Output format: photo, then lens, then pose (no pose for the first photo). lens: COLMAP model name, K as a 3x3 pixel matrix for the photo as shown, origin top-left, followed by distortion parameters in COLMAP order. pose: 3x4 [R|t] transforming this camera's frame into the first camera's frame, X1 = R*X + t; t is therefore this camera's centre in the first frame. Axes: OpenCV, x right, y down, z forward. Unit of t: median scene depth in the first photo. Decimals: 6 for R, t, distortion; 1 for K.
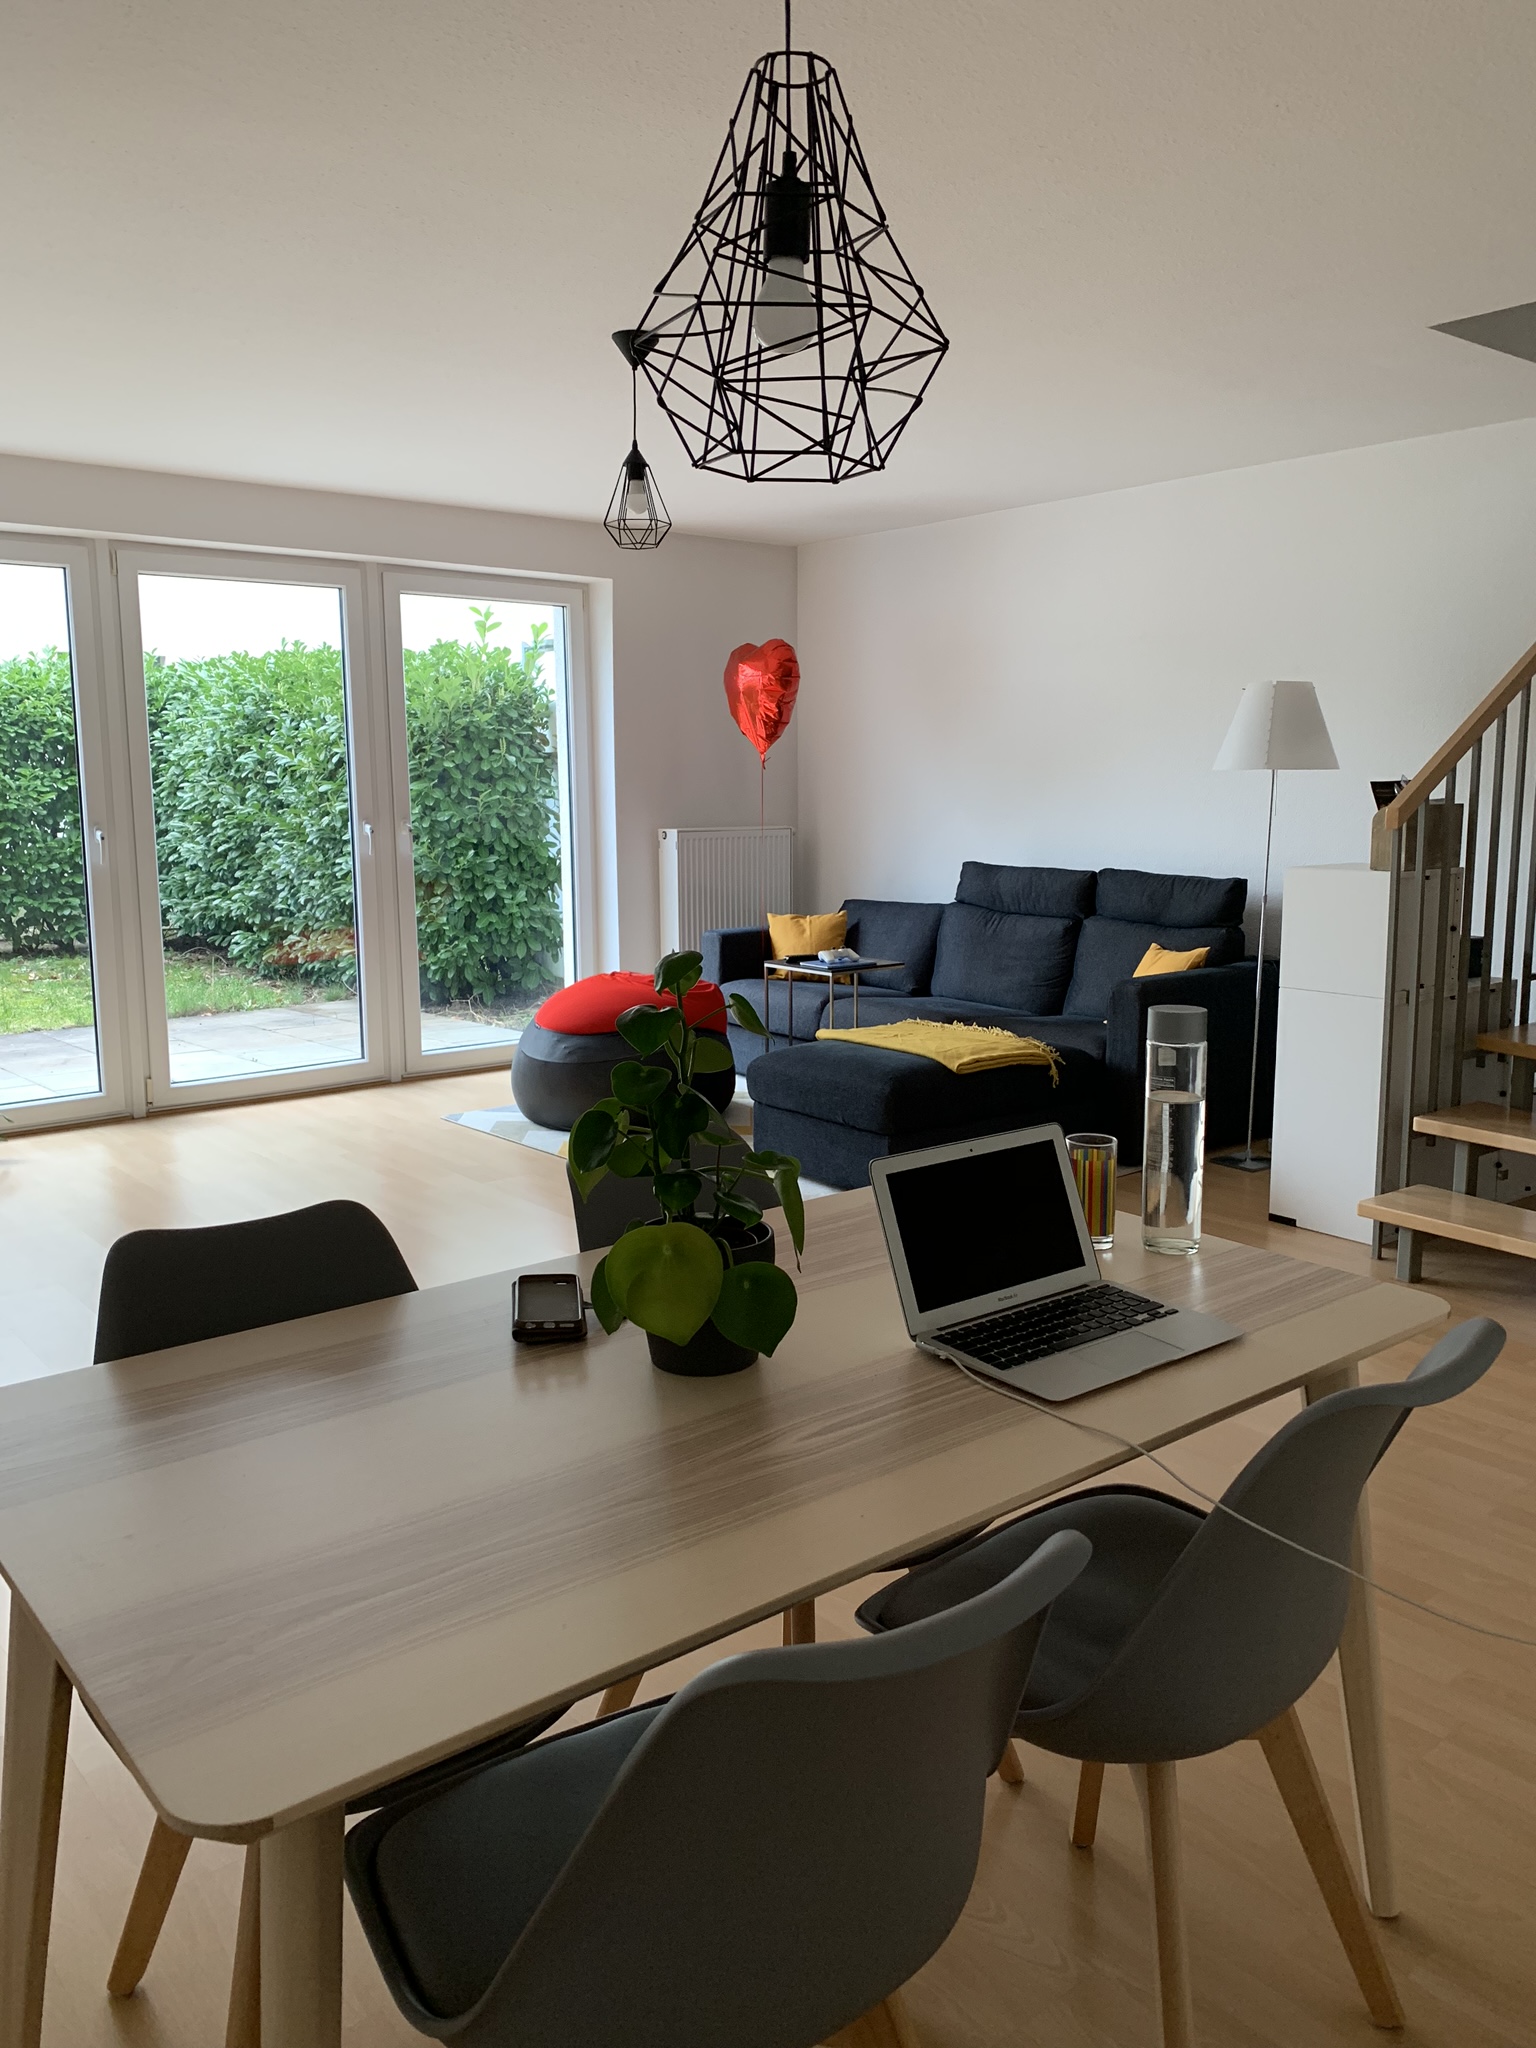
lens RADIAL K [[1570.4, 0, 755.2], [0, 1570.4, 1020.3], [0, 0, 1]] dist [0.174765, -0.536901]
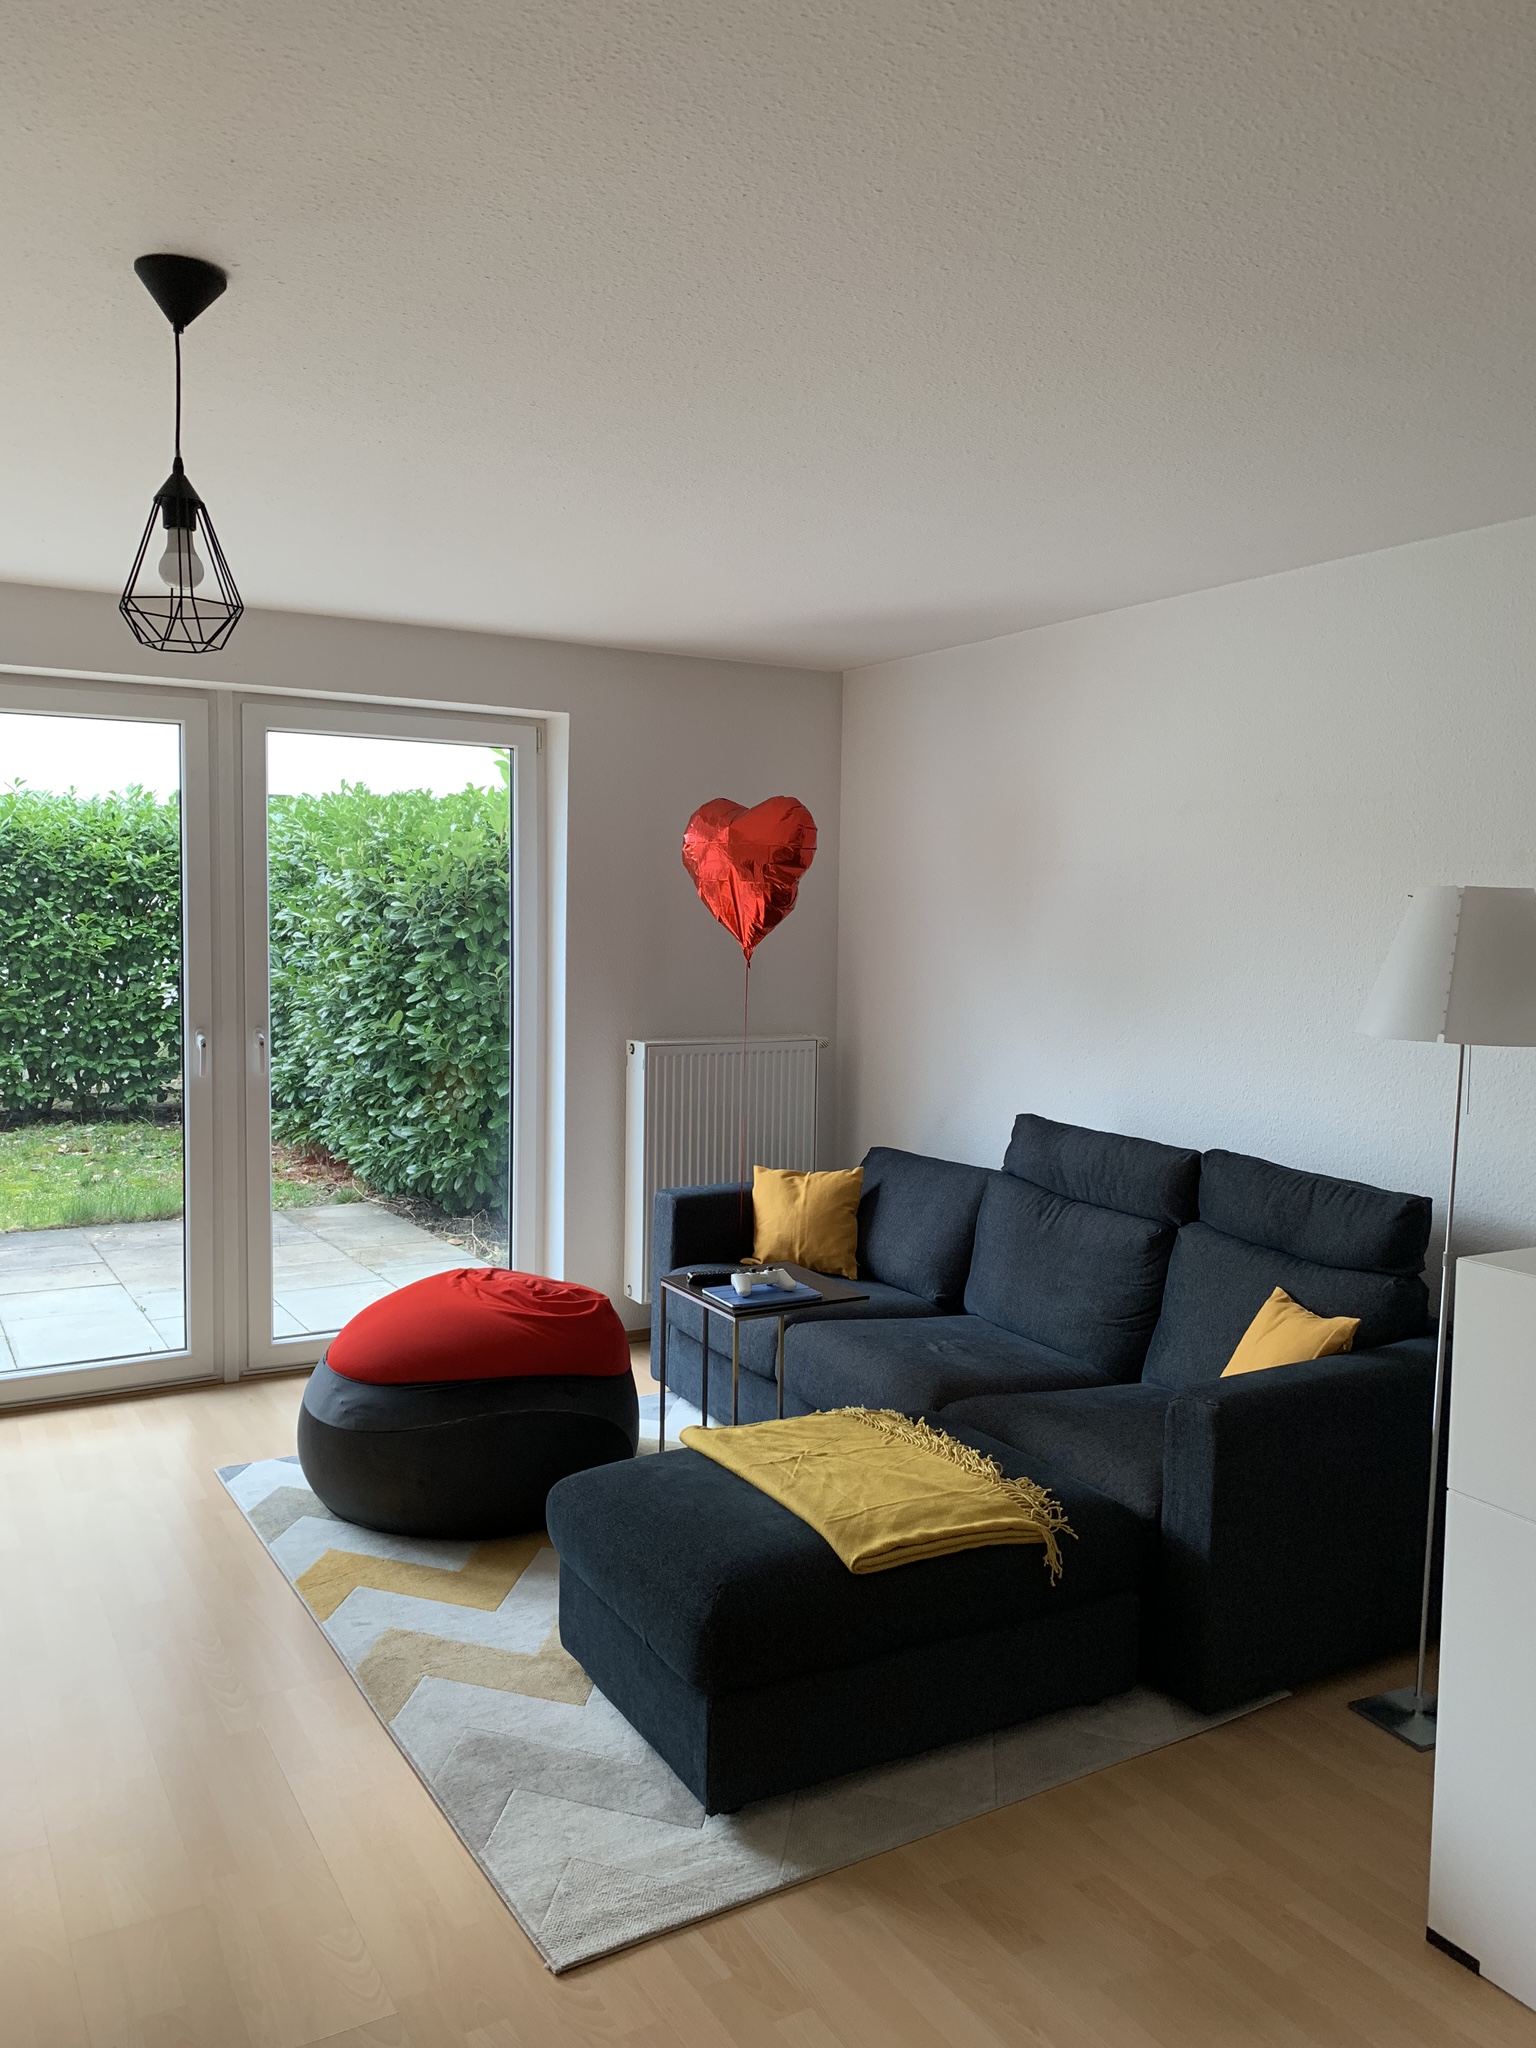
lens RADIAL K [[1570.4, 0, 755.2], [0, 1570.4, 1020.3], [0, 0, 1]] dist [0.174765, -0.536901]
pose [[0.986942, 0.031223, -0.158021, 0.126582], [-0.044107, 0.995923, -0.078695, -0.082185], [0.154920, 0.084637, 0.984295, 0.305002]]
